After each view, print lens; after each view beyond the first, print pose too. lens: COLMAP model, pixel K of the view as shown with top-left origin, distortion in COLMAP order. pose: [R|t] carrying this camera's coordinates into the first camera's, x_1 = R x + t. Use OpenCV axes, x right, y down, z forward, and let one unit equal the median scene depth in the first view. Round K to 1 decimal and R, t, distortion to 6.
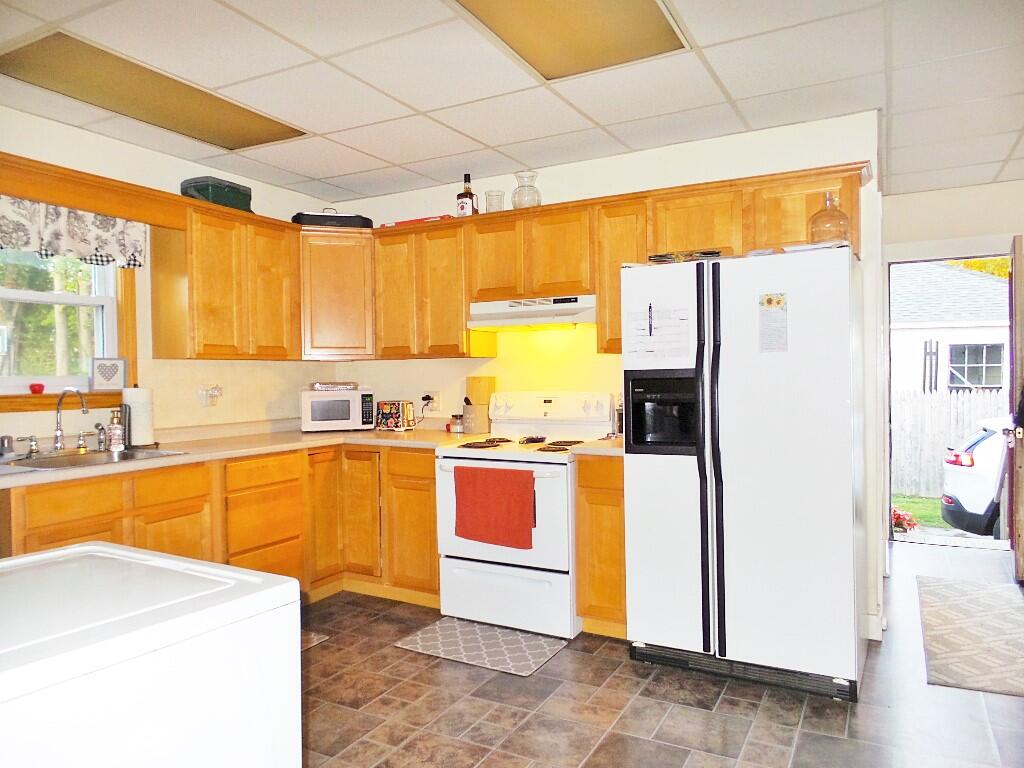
lens RADIAL K [[703.5, 0, 515.2], [0, 703.5, 385.9], [0, 0, 1]] dist [-0.005918, 0.000531]
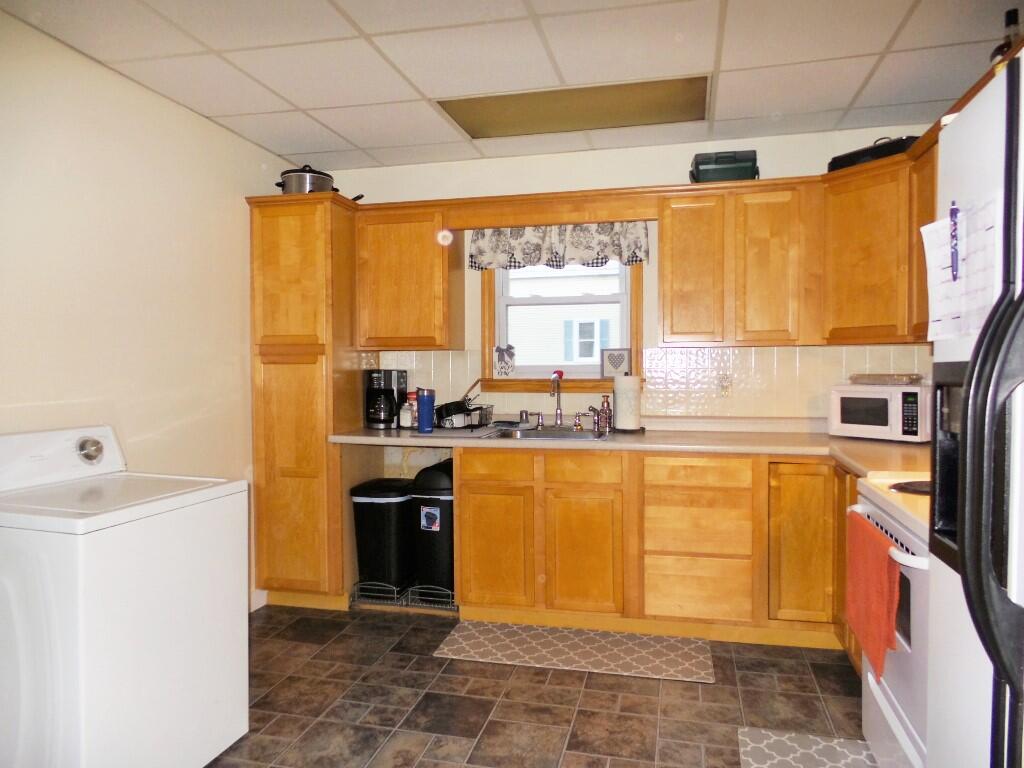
lens RADIAL K [[703.5, 0, 515.2], [0, 703.5, 385.9], [0, 0, 1]] dist [-0.005918, 0.000531]
pose [[0.248348, 0.036956, -0.967966, 0.467787], [-0.012368, 0.999311, 0.034980, -0.017474], [0.968592, 0.003285, 0.248634, 0.570887]]
